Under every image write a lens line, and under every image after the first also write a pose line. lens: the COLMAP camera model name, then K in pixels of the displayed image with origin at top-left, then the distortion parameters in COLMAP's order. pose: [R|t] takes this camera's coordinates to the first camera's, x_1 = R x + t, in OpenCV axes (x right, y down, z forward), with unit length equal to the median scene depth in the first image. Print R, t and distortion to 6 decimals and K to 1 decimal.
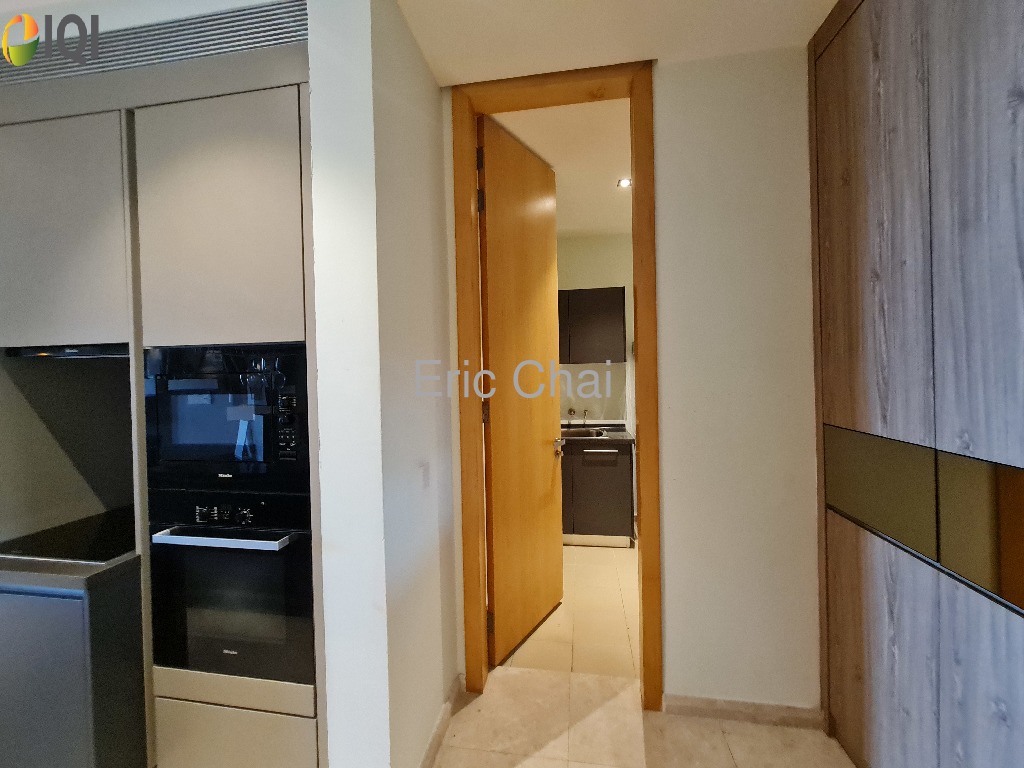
lens RADIAL K [[418.4, 0, 513.8], [0, 418.4, 374.6], [0, 0, 1]] dist [-0.002557, -0.000760]
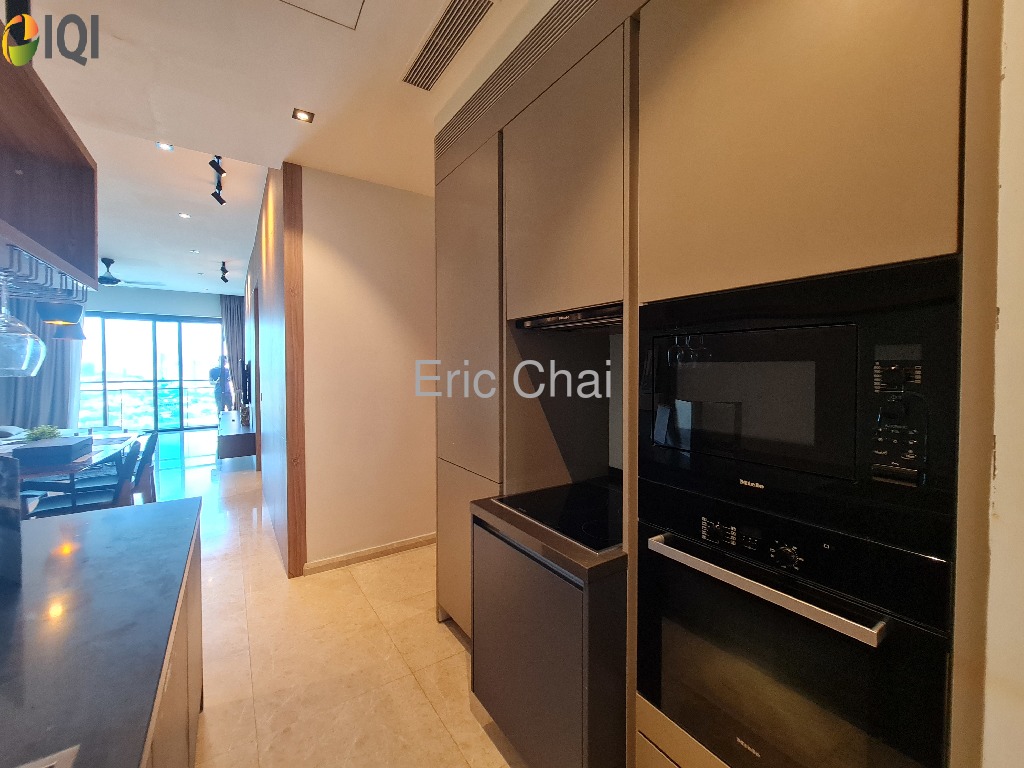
lens RADIAL K [[418.4, 0, 513.8], [0, 418.4, 374.6], [0, 0, 1]] dist [-0.002557, -0.000760]
pose [[0.687237, 0.030211, -0.725804, -0.466576], [-0.022809, 0.999540, 0.020008, 0.061616], [0.726075, 0.002805, 0.687610, 0.263311]]
